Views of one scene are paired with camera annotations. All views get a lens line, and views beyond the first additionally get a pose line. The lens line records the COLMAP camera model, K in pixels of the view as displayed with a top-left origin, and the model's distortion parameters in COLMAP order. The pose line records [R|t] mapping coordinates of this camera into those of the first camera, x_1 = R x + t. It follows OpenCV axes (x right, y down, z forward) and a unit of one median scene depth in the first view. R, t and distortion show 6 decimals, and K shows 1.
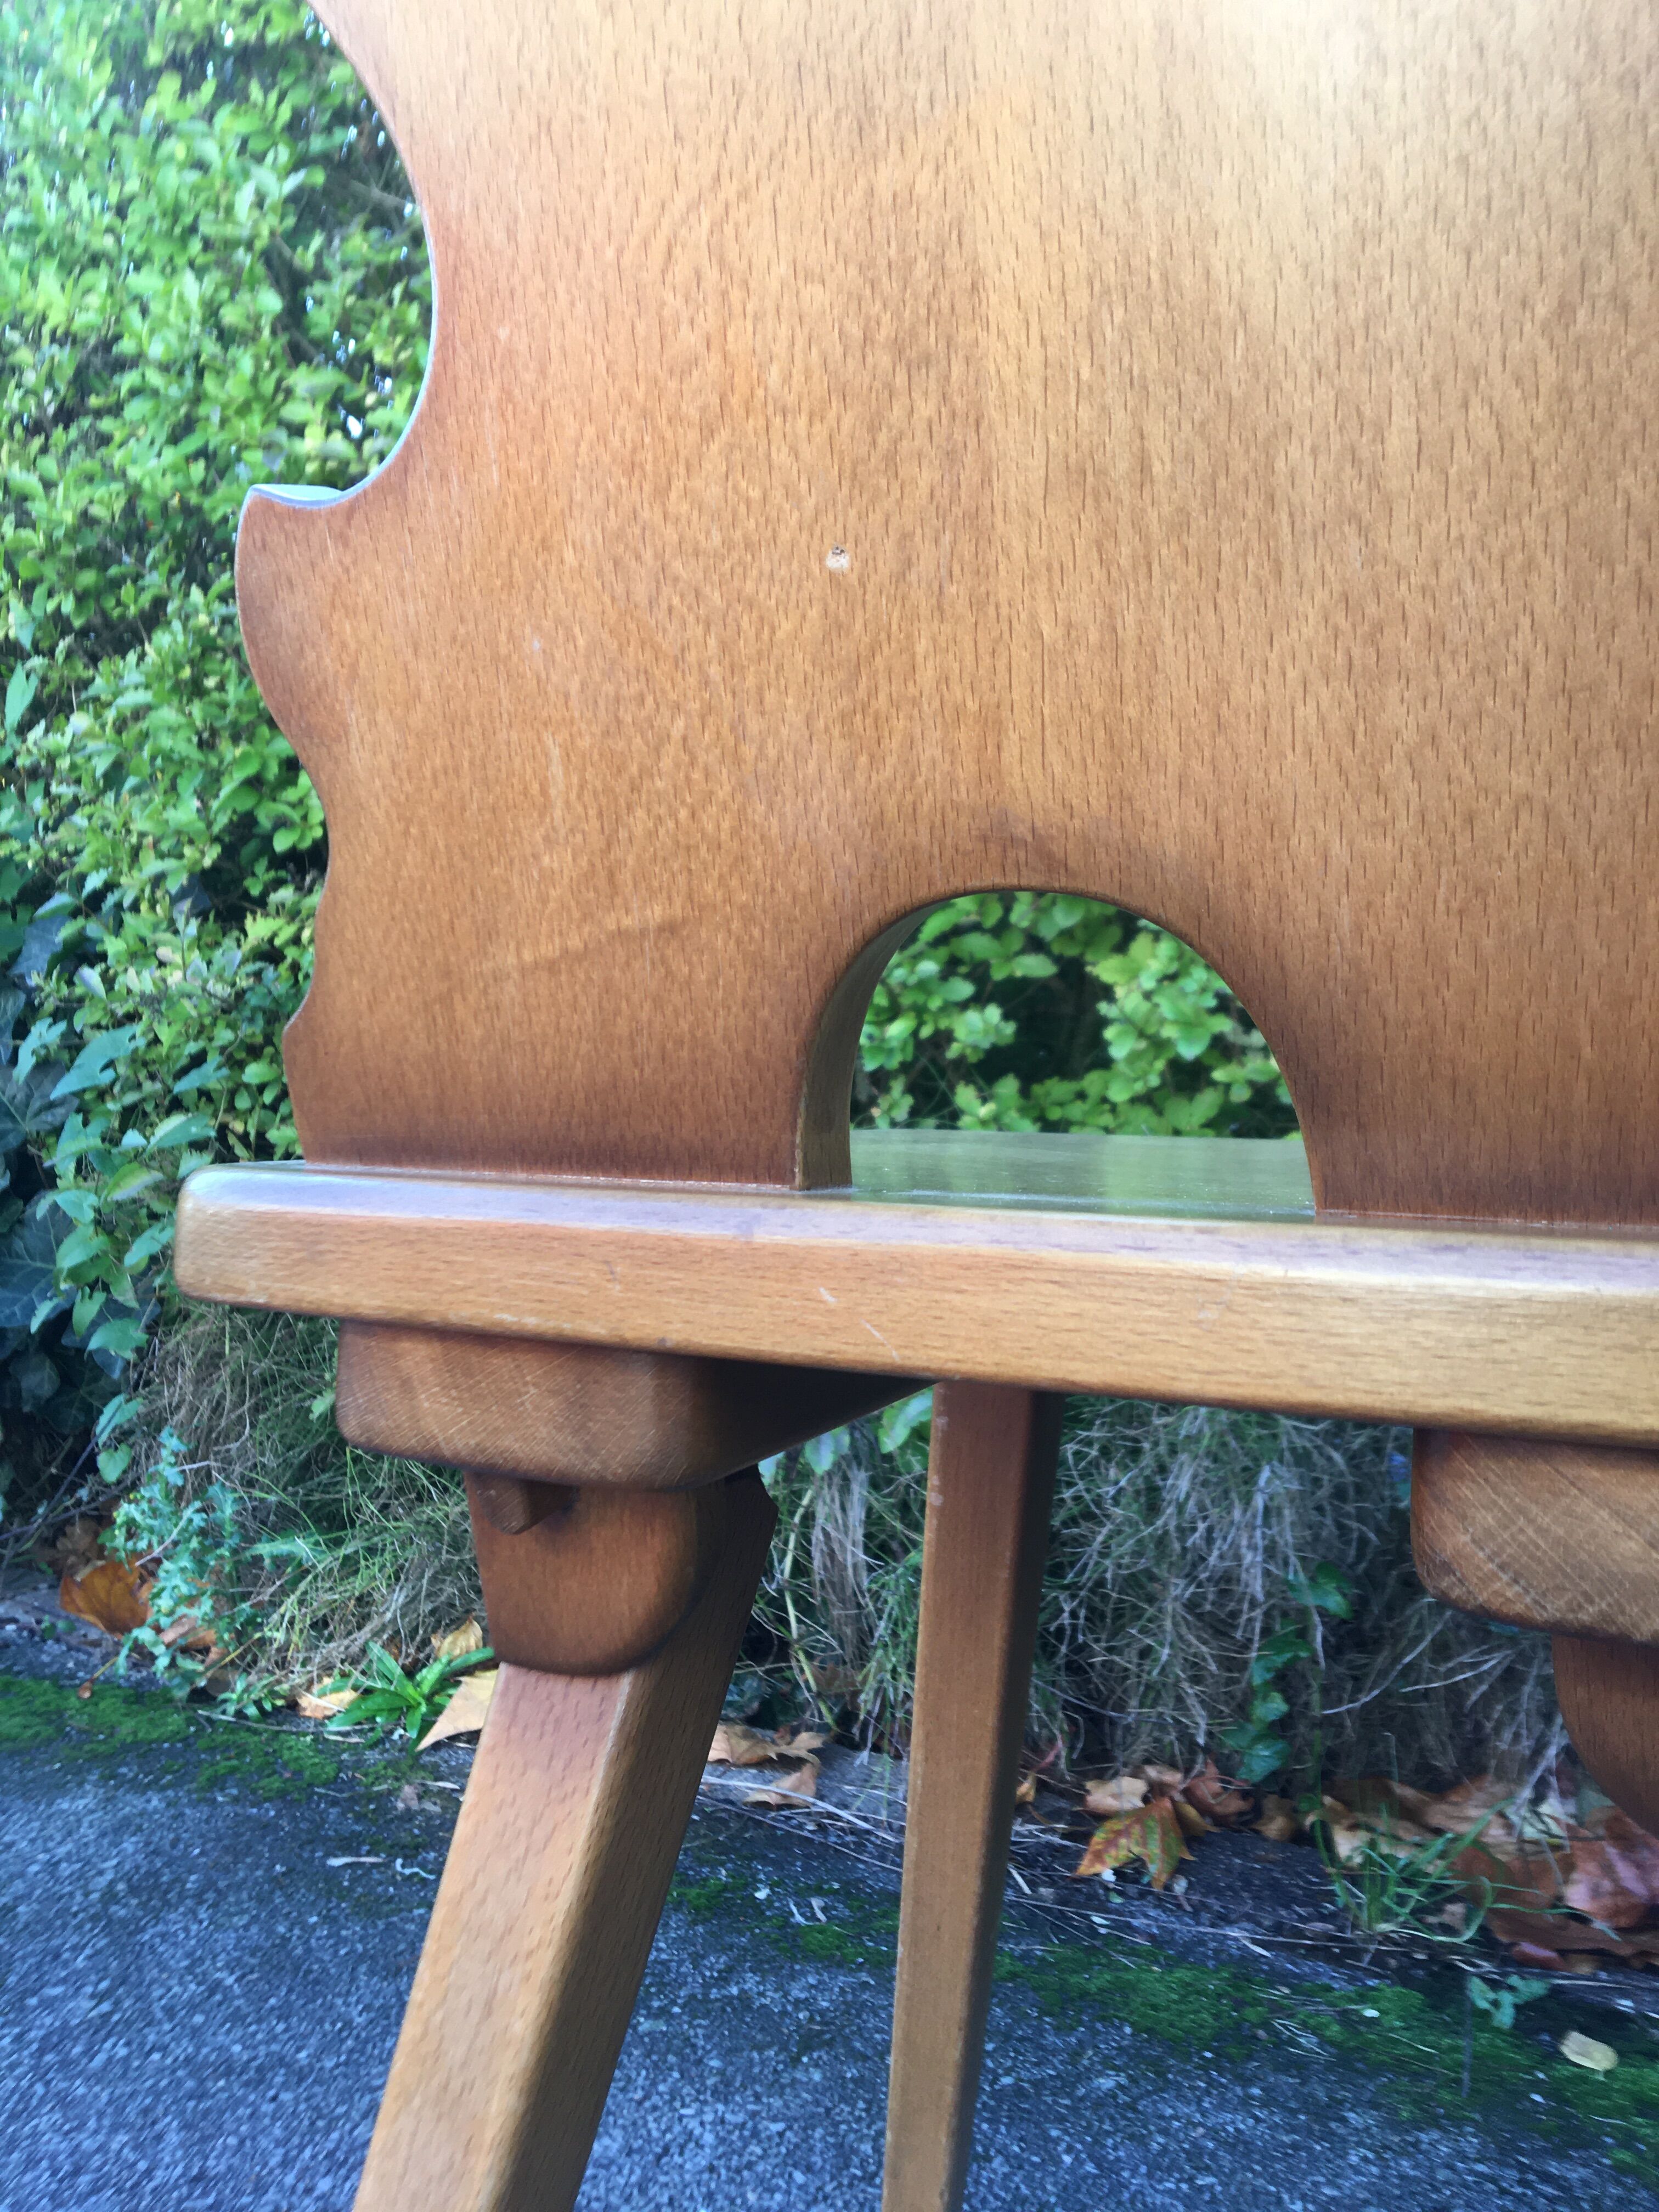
lens RADIAL K [[1886.5, 0, 814.8], [0, 1886.5, 1096.7], [0, 0, 1]] dist [0.086520, -0.122708]
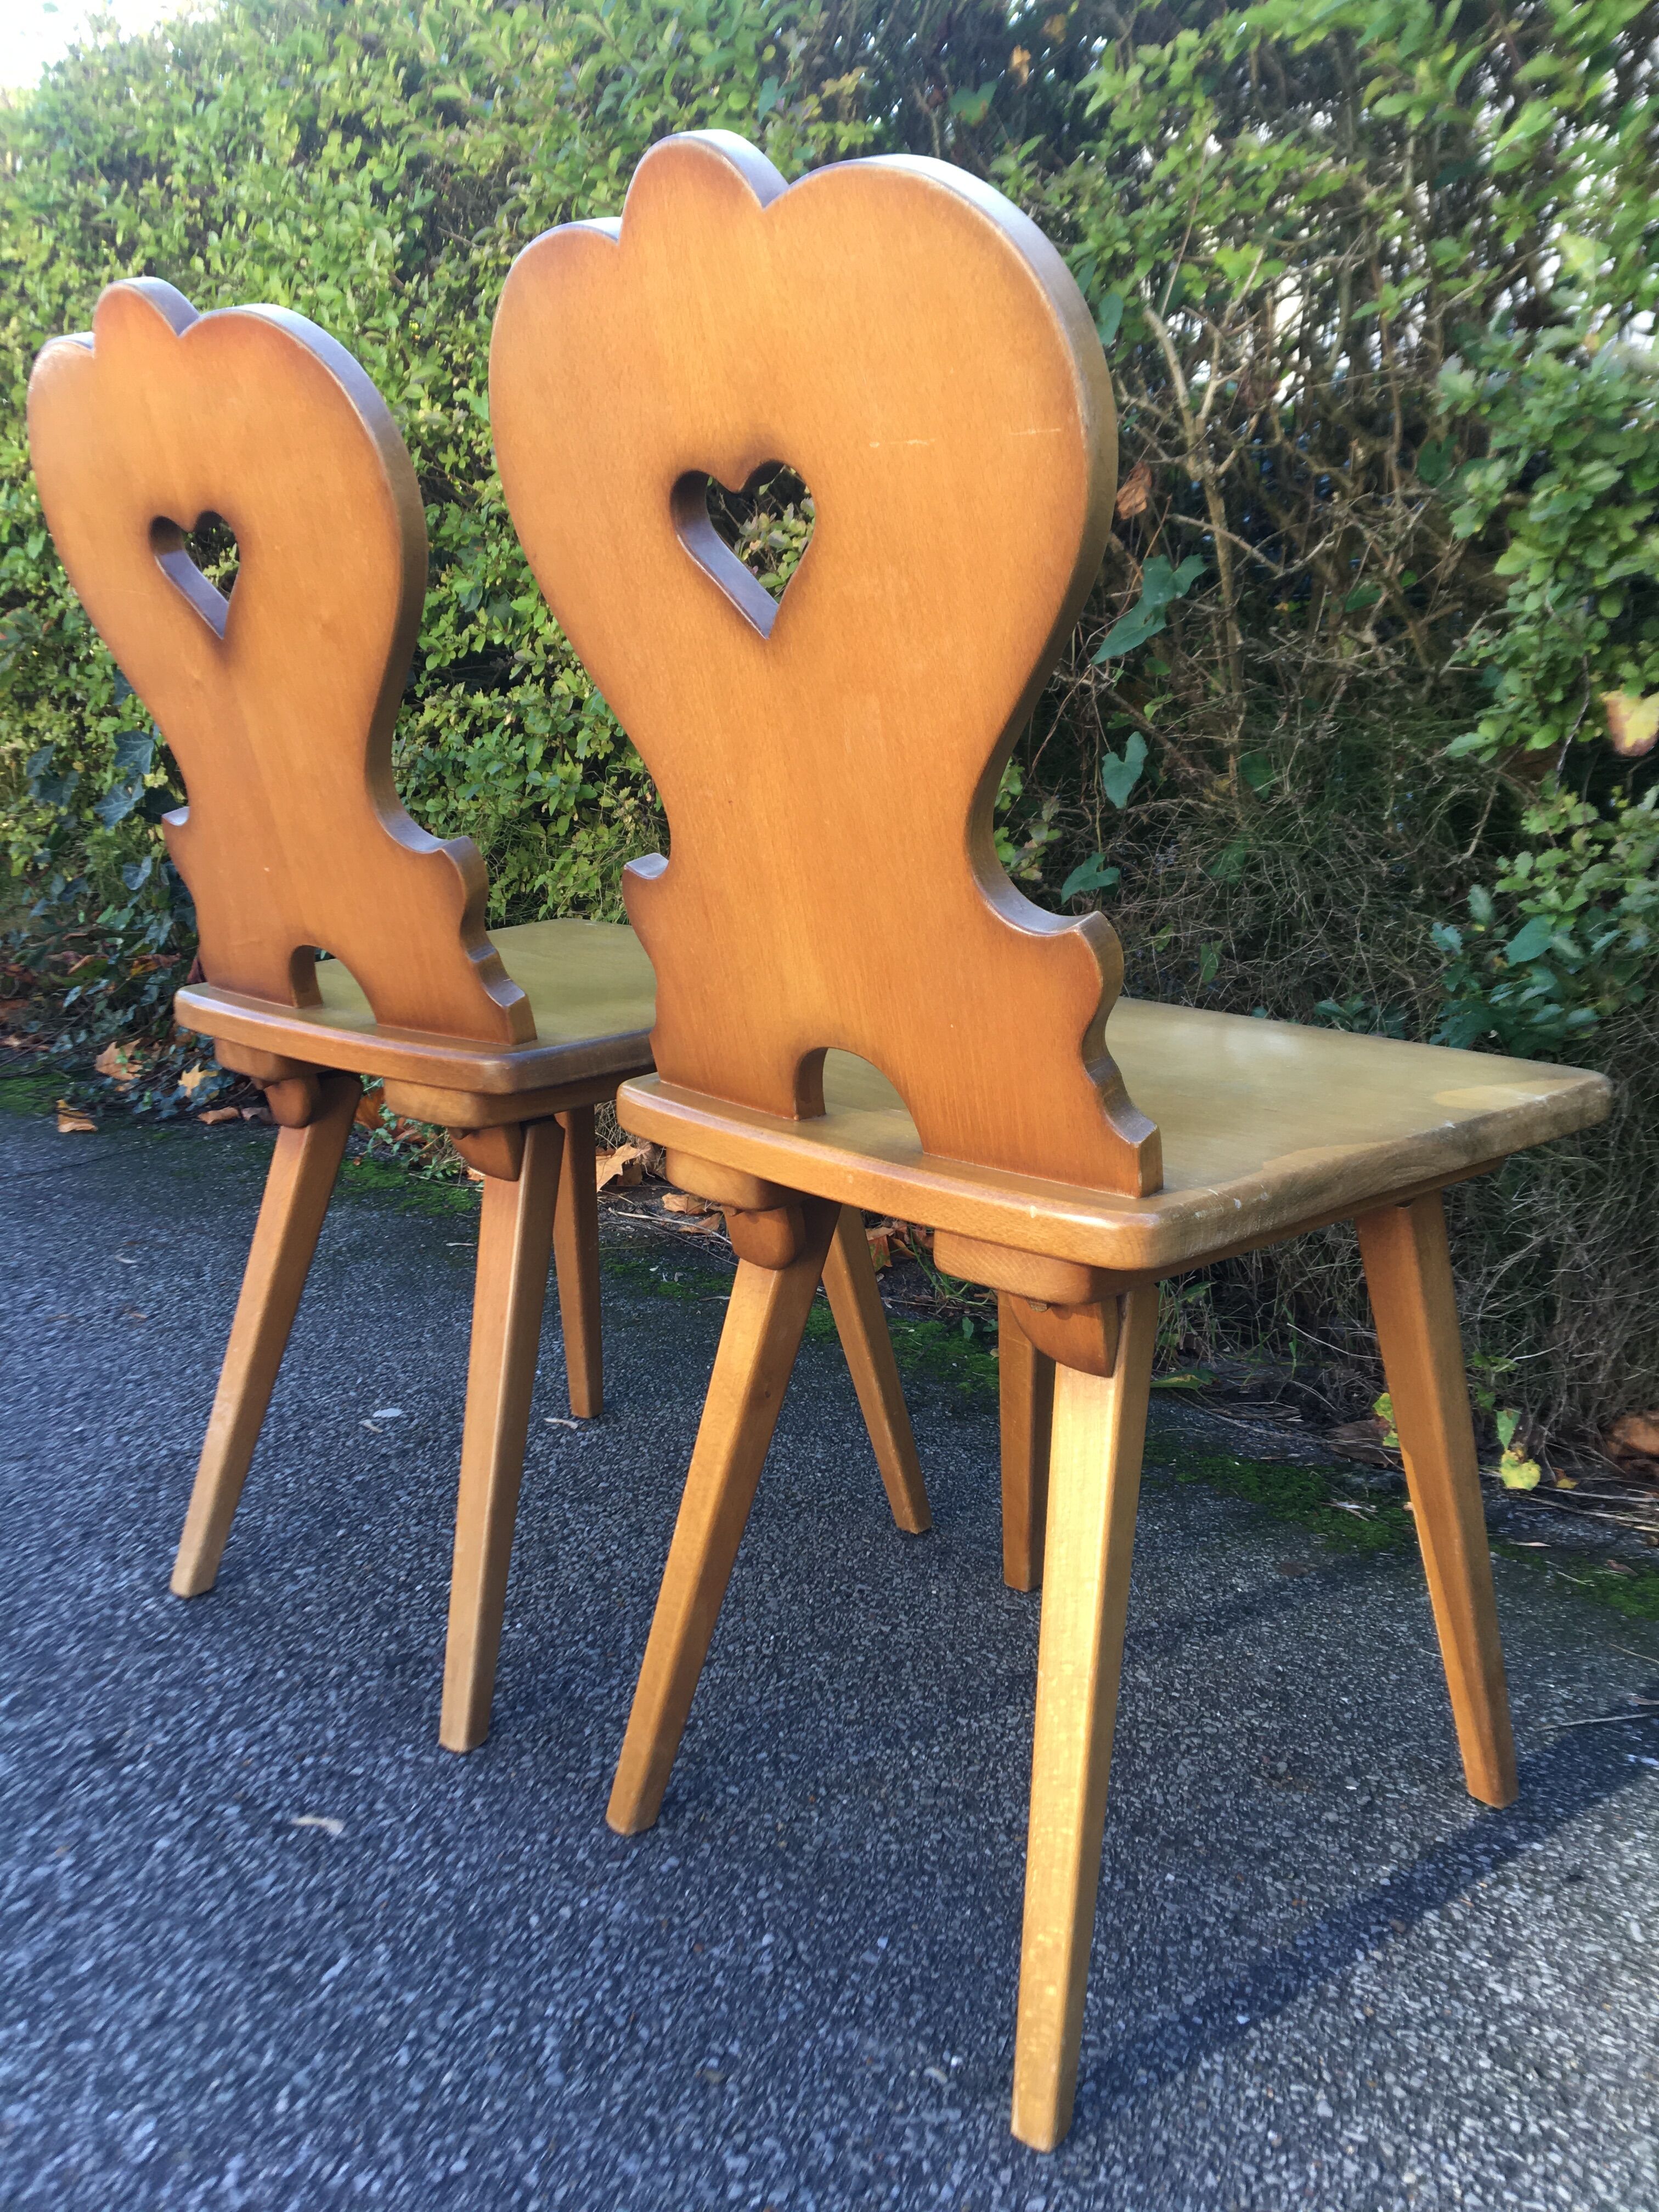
lens RADIAL K [[1886.5, 0, 806.7], [0, 1886.5, 1102.3], [0, 0, 1]] dist [0.086520, -0.122708]
pose [[0.973421, 0.029665, -0.227094, 0.444952], [0.024740, 0.972154, 0.233035, -0.152102], [0.227683, -0.232459, 0.945581, -0.591377]]
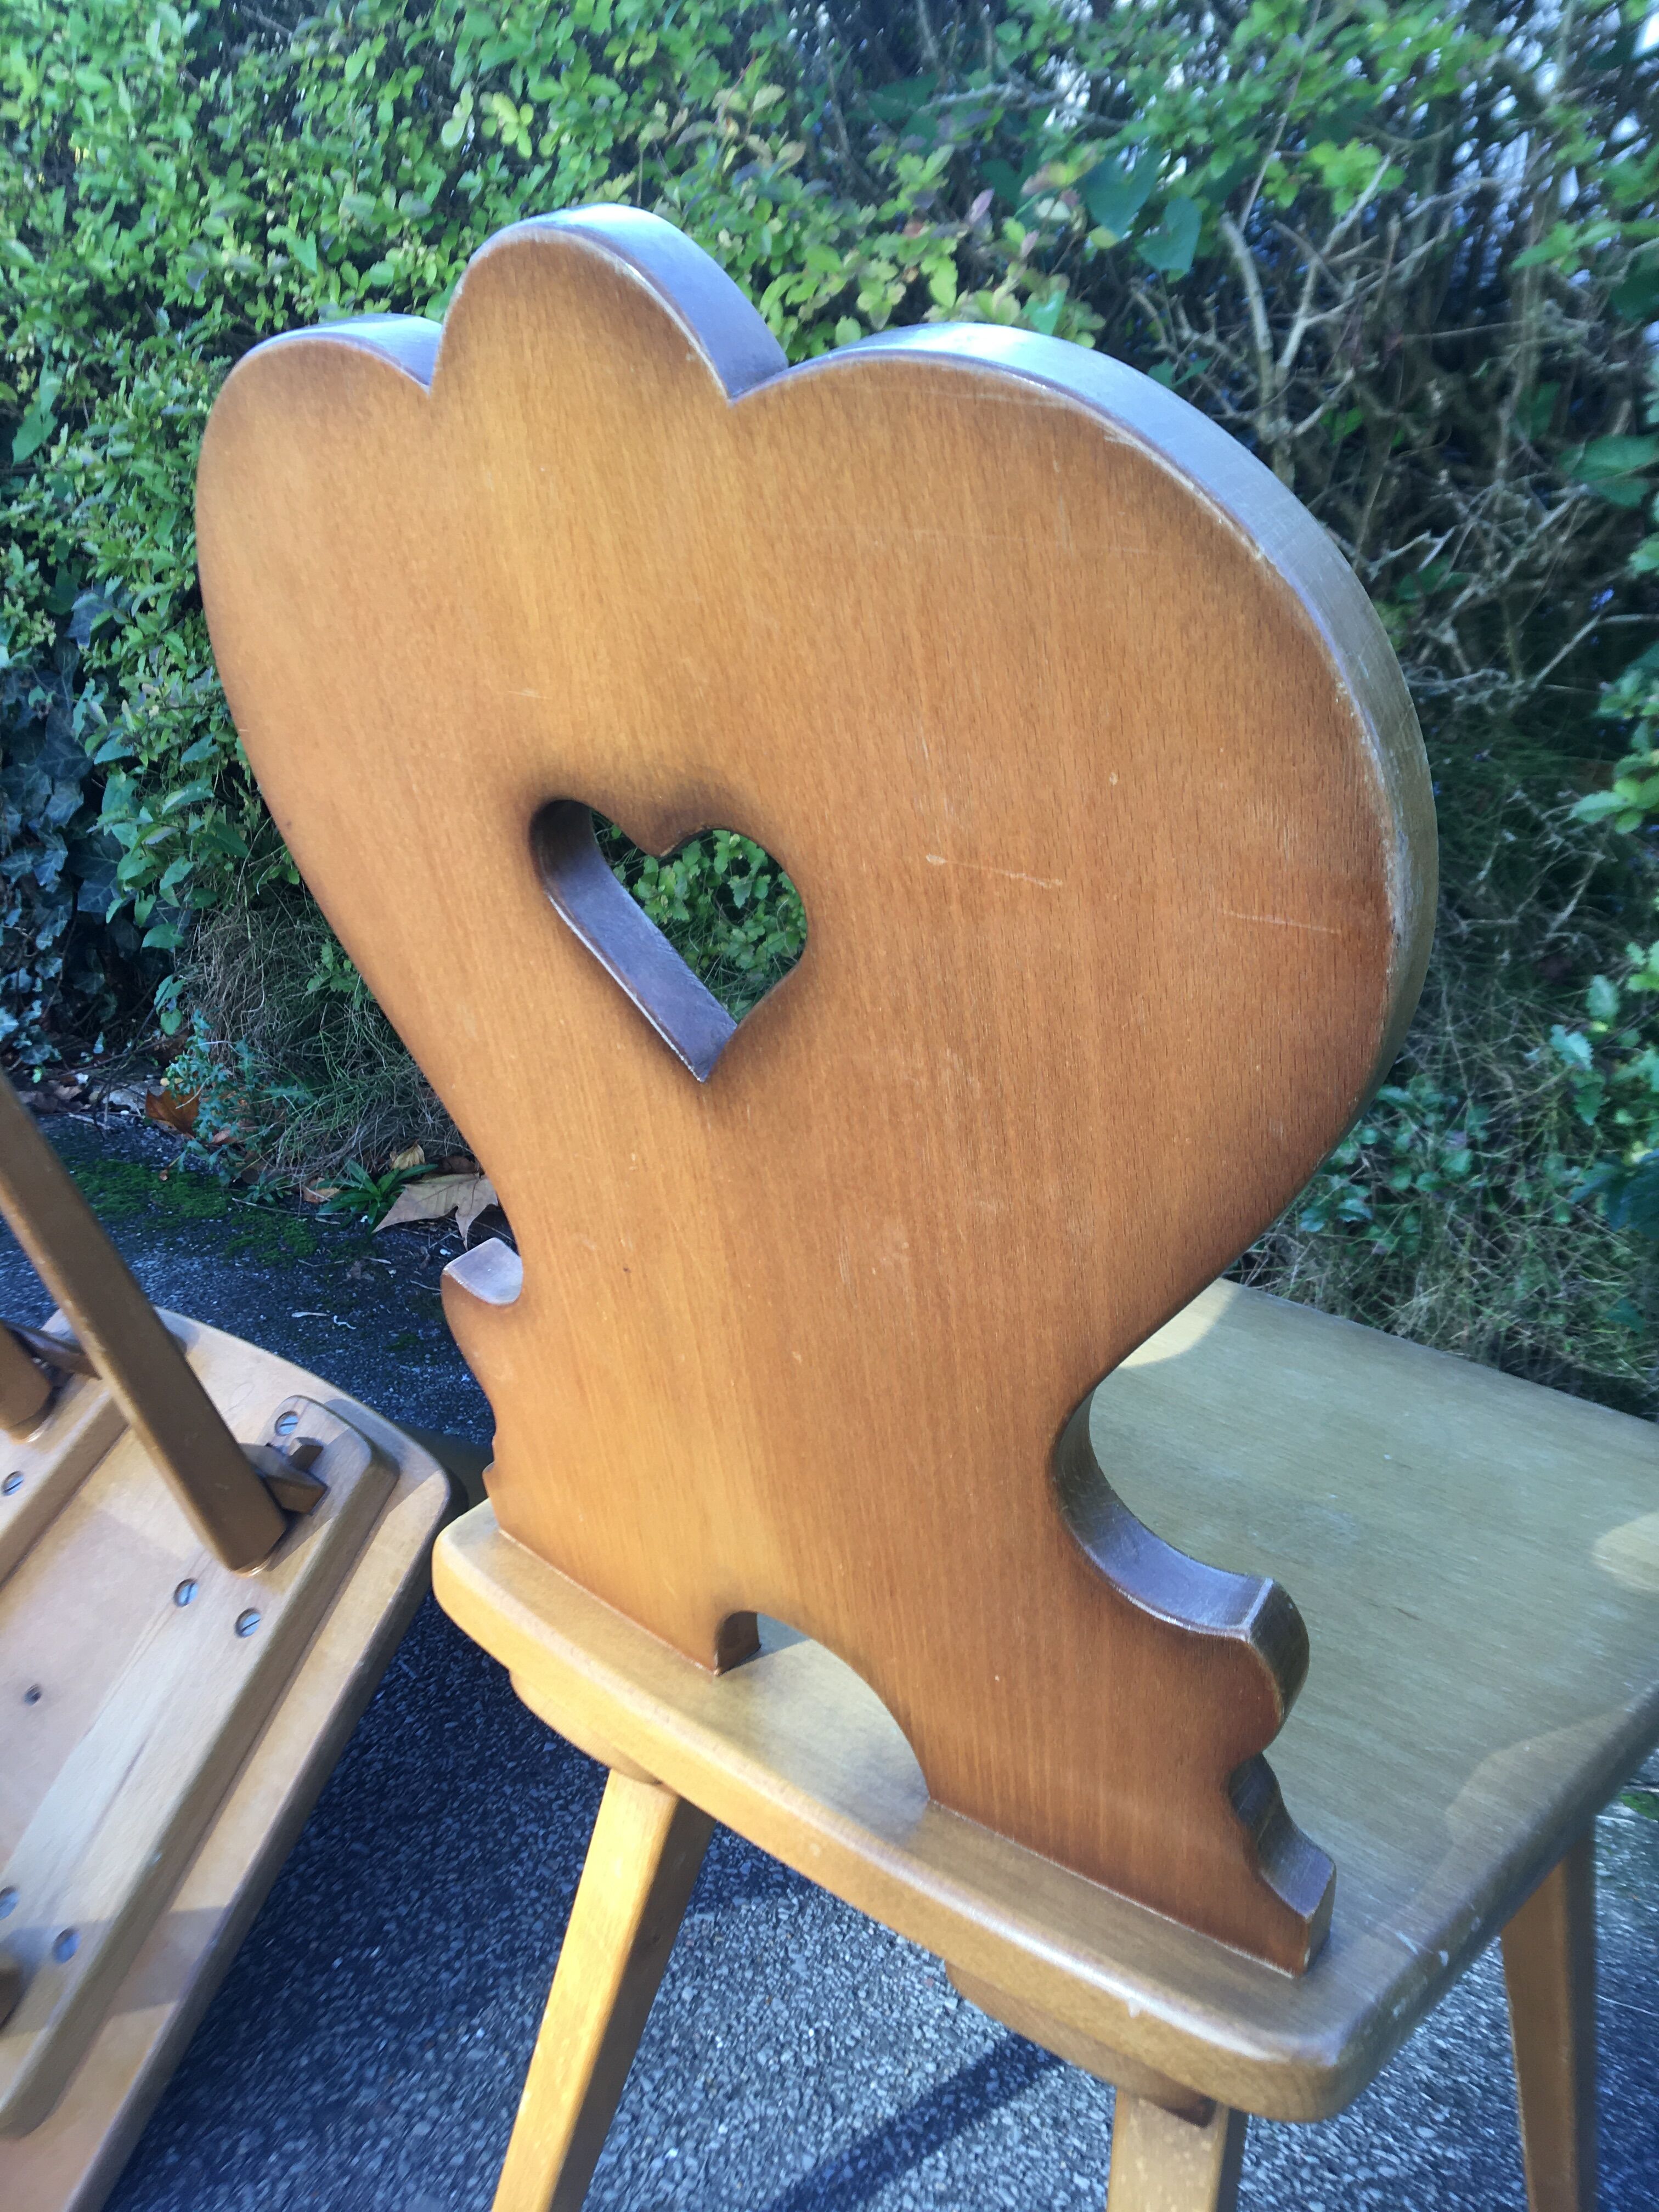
lens RADIAL K [[1886.5, 0, 813.8], [0, 1886.5, 1100.7], [0, 0, 1]] dist [0.086520, -0.122708]
pose [[0.994360, 0.046893, -0.095132, 0.270009], [-0.010801, 0.937058, 0.349006, -0.276647], [0.105510, -0.346010, 0.932279, -0.321973]]
